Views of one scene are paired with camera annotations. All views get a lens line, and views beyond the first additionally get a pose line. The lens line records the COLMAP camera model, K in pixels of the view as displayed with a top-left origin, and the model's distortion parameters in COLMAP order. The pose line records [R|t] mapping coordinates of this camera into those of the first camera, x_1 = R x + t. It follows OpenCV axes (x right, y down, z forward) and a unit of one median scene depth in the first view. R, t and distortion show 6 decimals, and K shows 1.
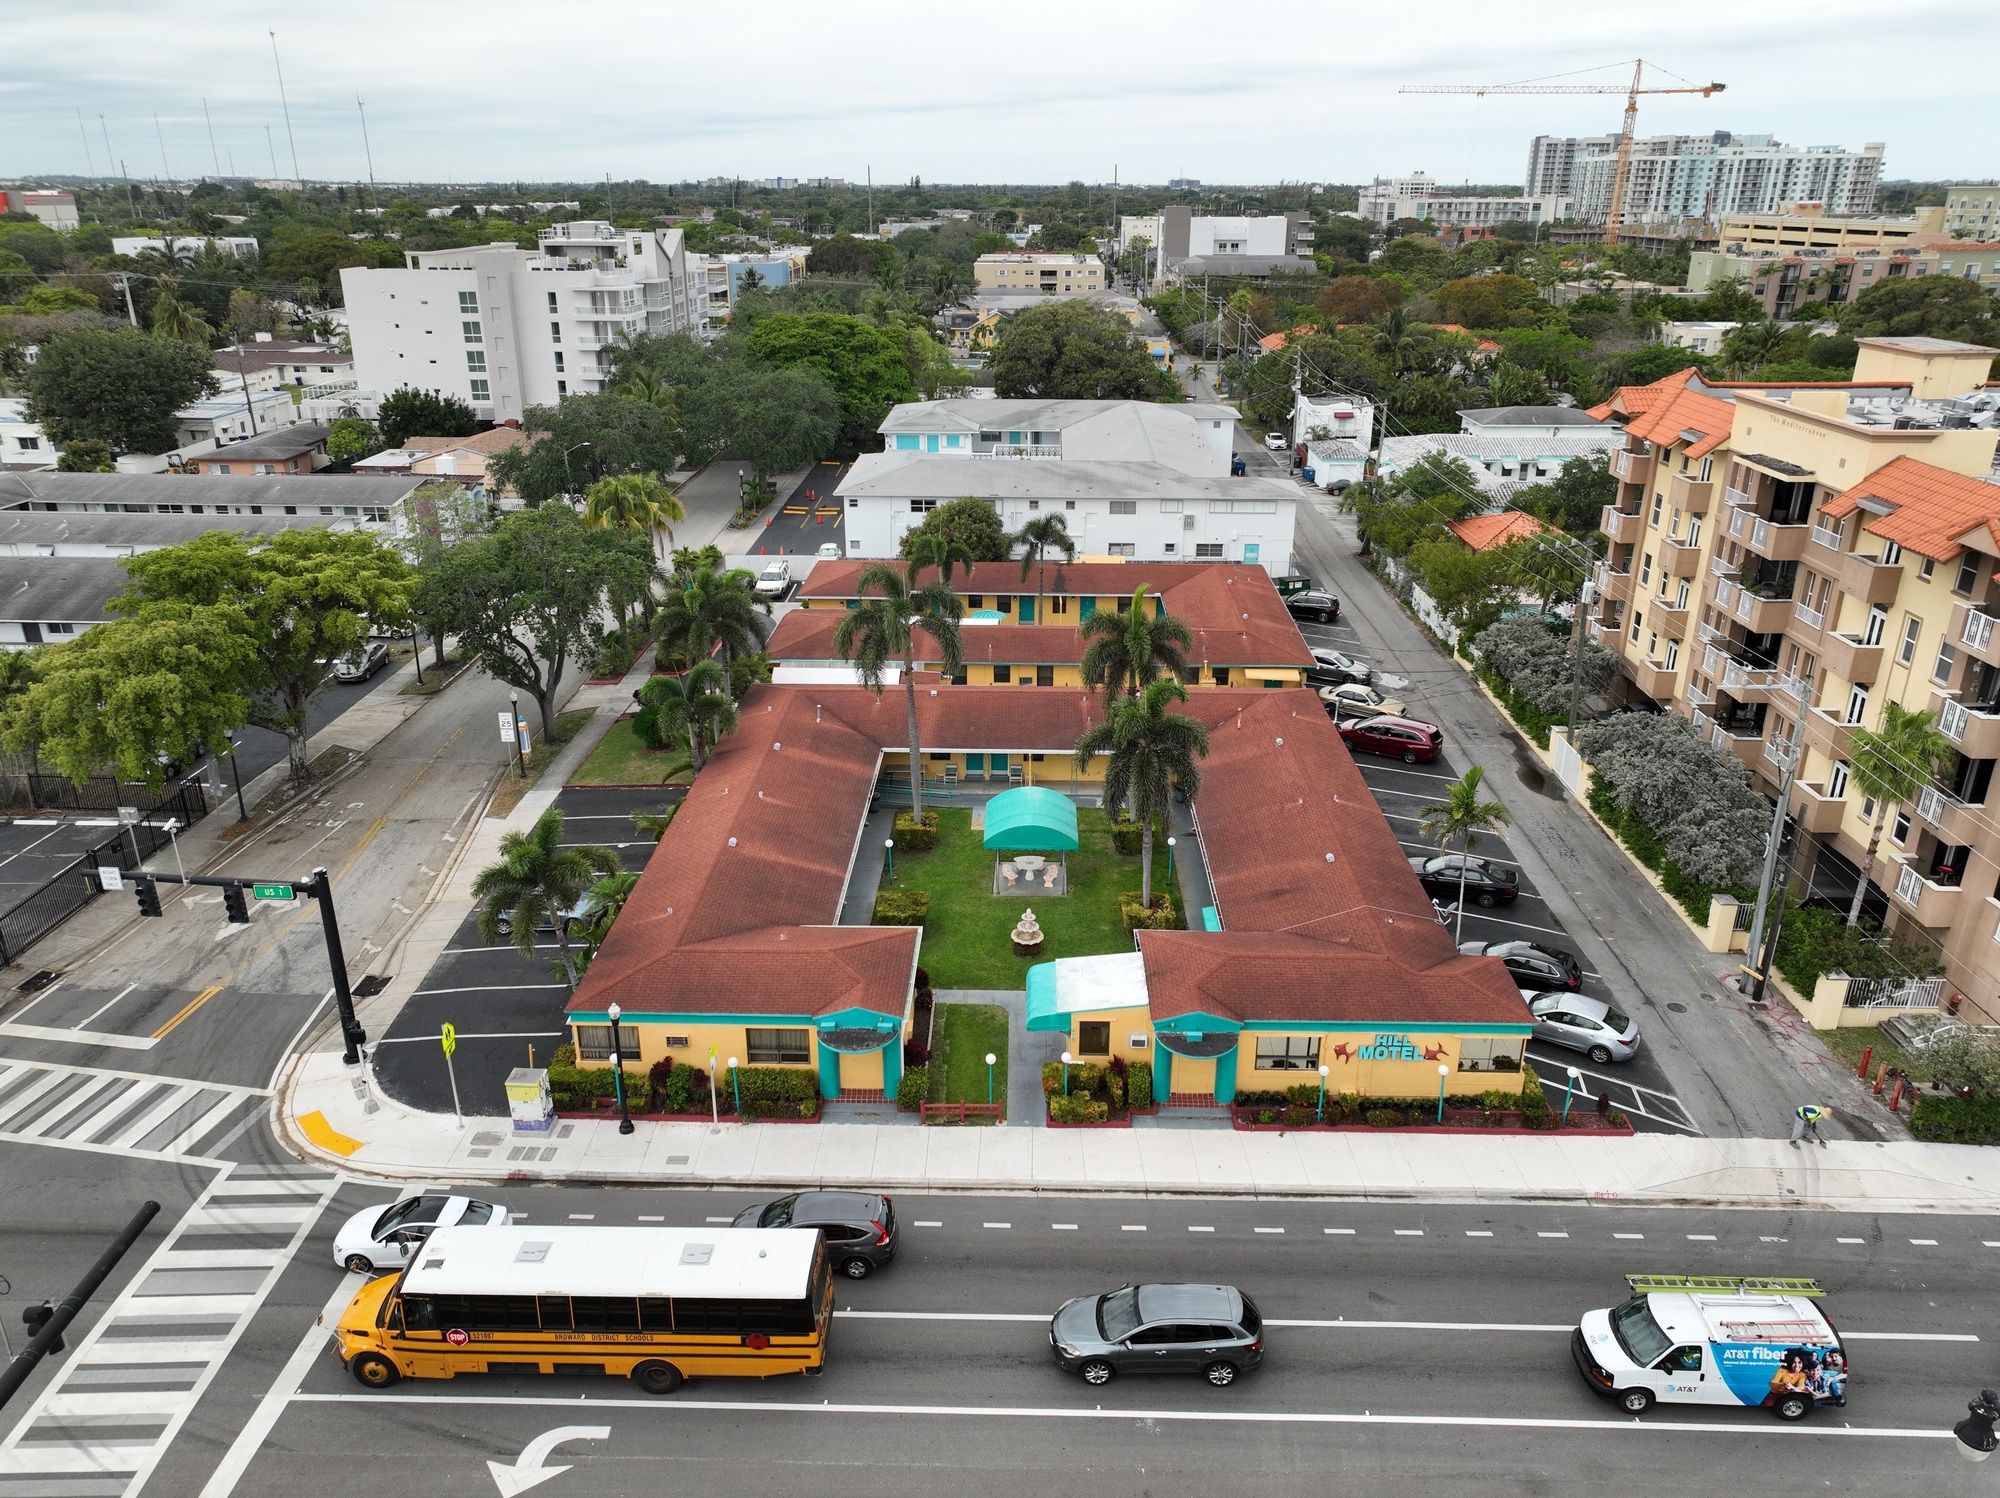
lens RADIAL K [[1396.9, 0, 1003.7], [0, 1396.9, 746.5], [0, 0, 1]] dist [-0.002476, 0.017840]
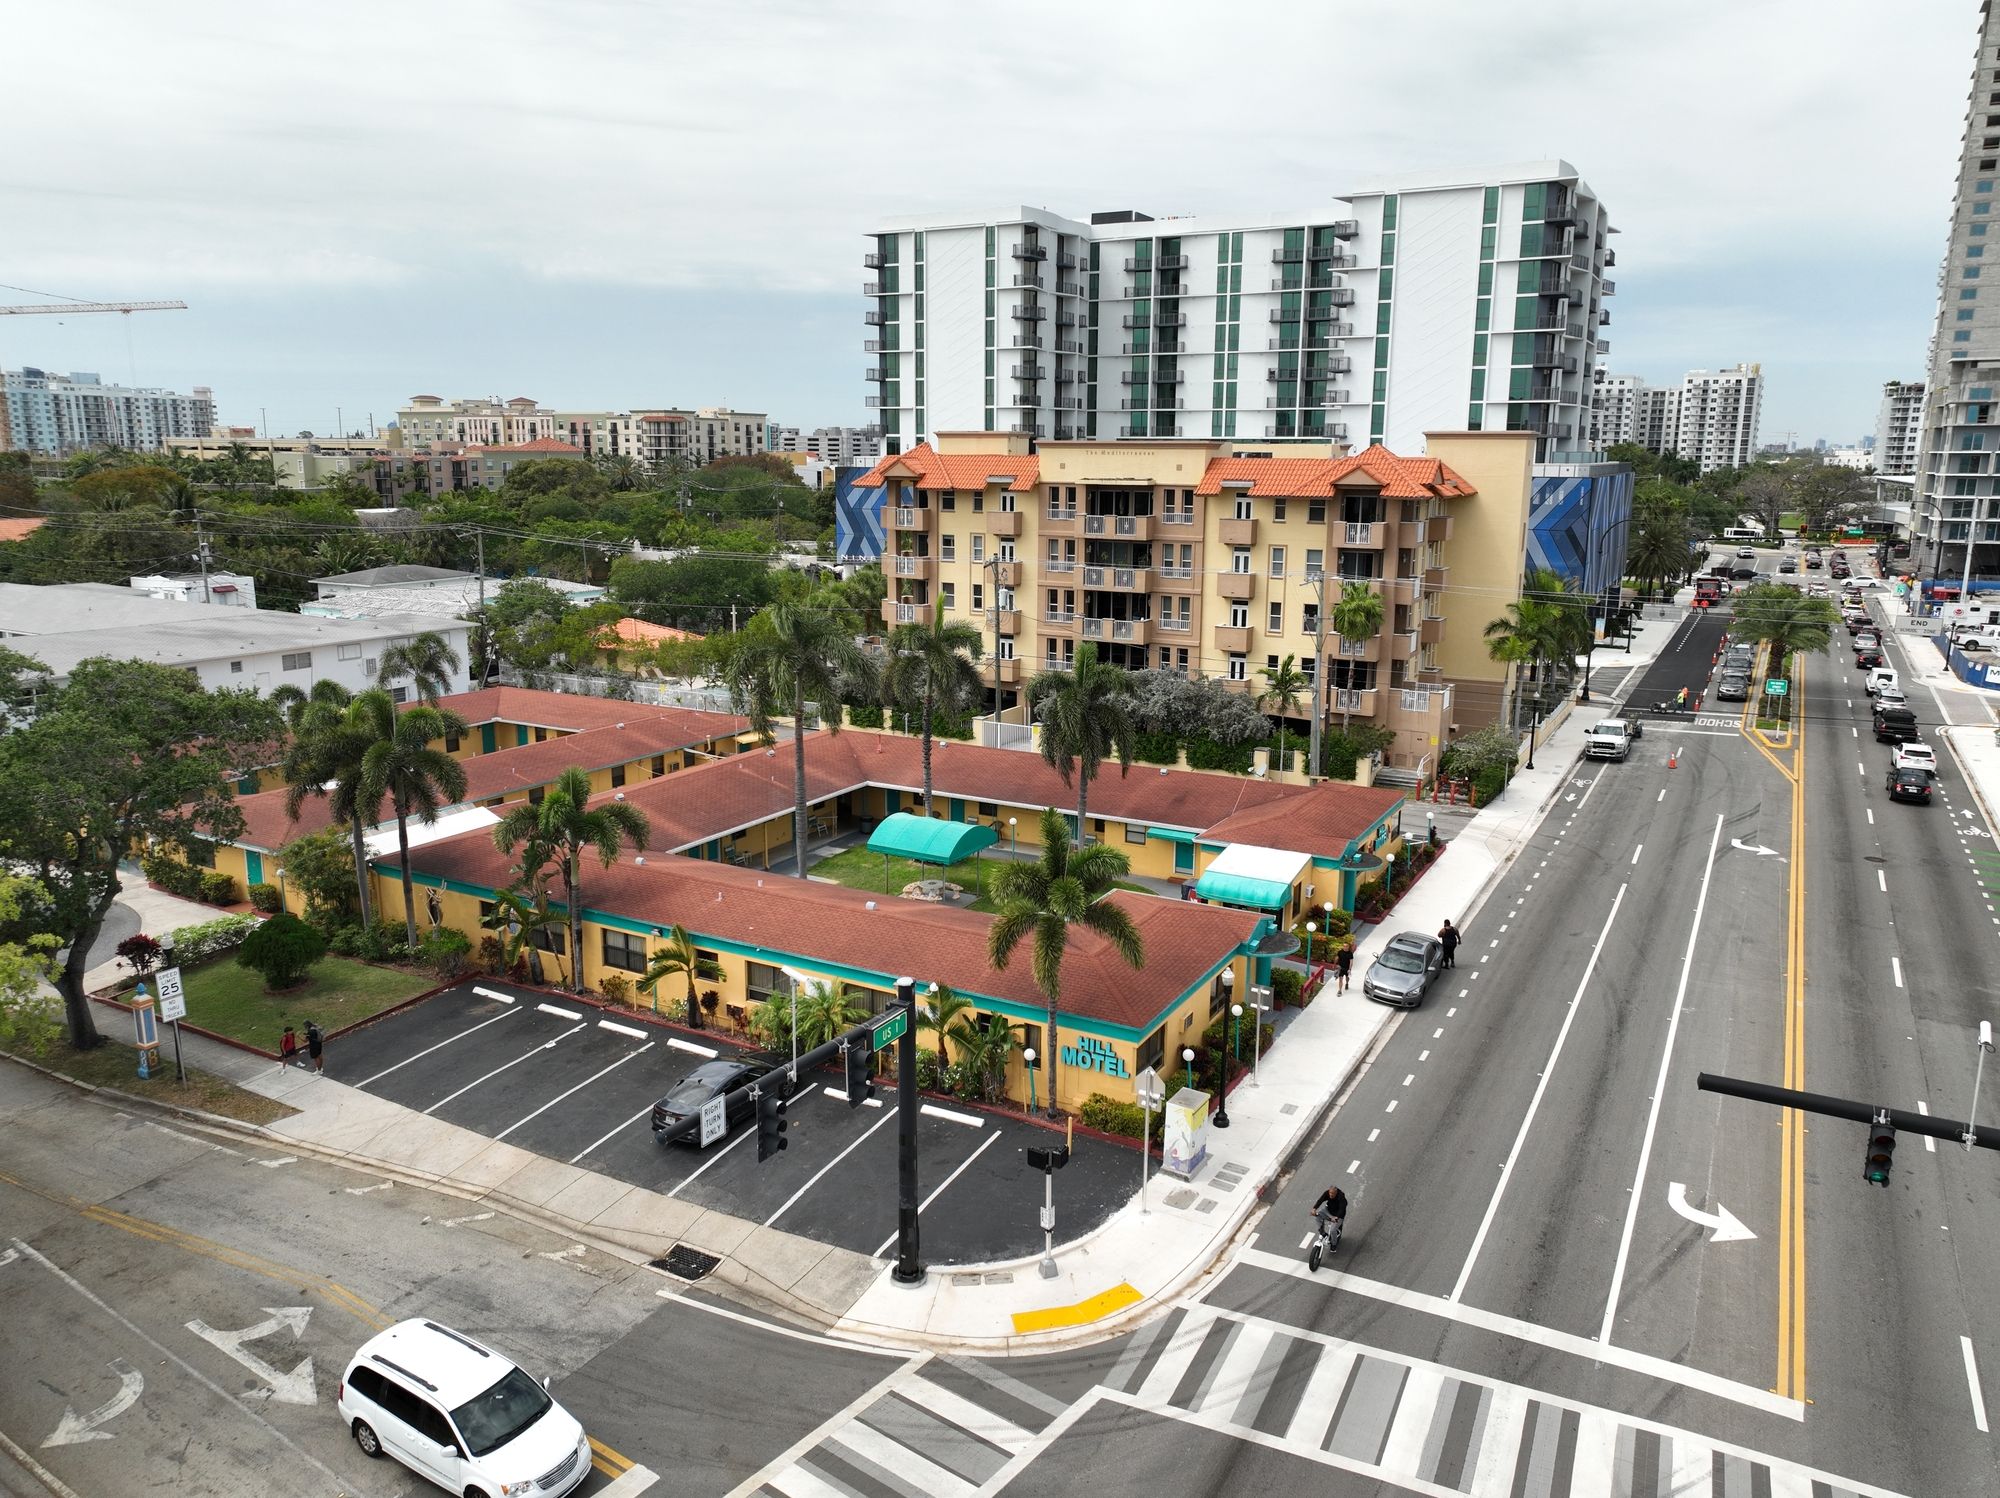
lens RADIAL K [[1396.9, 0, 1010.8], [0, 1396.9, 750.7], [0, 0, 1]] dist [-0.002476, 0.017840]
pose [[0.458904, -0.184222, 0.869178, -1.074133], [0.323782, 0.945672, 0.029487, -0.020495], [-0.827389, 0.267892, 0.493620, 0.616068]]
